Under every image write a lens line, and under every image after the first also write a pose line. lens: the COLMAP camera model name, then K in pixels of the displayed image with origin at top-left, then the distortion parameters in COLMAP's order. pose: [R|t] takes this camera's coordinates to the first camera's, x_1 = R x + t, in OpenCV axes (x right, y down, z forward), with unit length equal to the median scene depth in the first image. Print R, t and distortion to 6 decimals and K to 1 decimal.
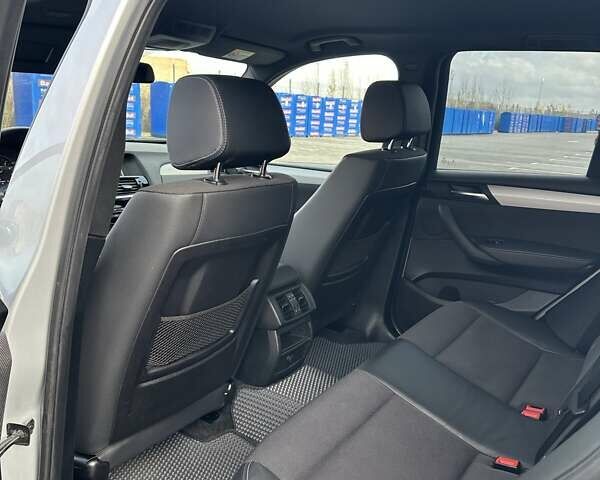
lens RADIAL K [[550.9, 0, 290.6], [0, 550.9, 243.8], [0, 0, 1]] dist [0.141625, -0.299709]
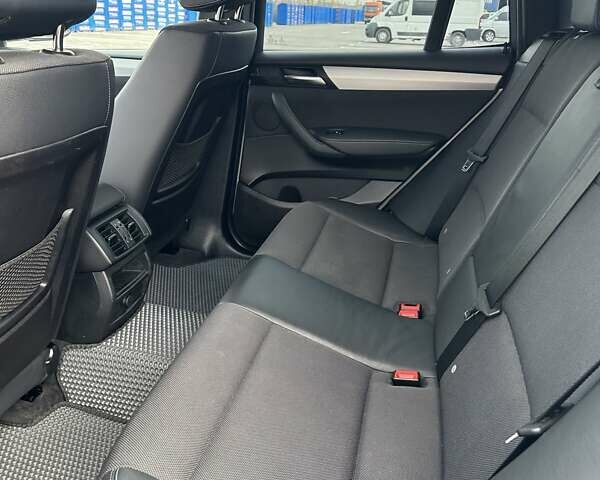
lens RADIAL K [[550.9, 0, 290.6], [0, 550.9, 243.8], [0, 0, 1]] dist [0.141625, -0.299709]
pose [[0.929790, -0.150472, 0.335931, -0.038046], [0.090789, 0.978181, 0.186865, -0.000158], [-0.356719, -0.143247, 0.923164, 0.190501]]
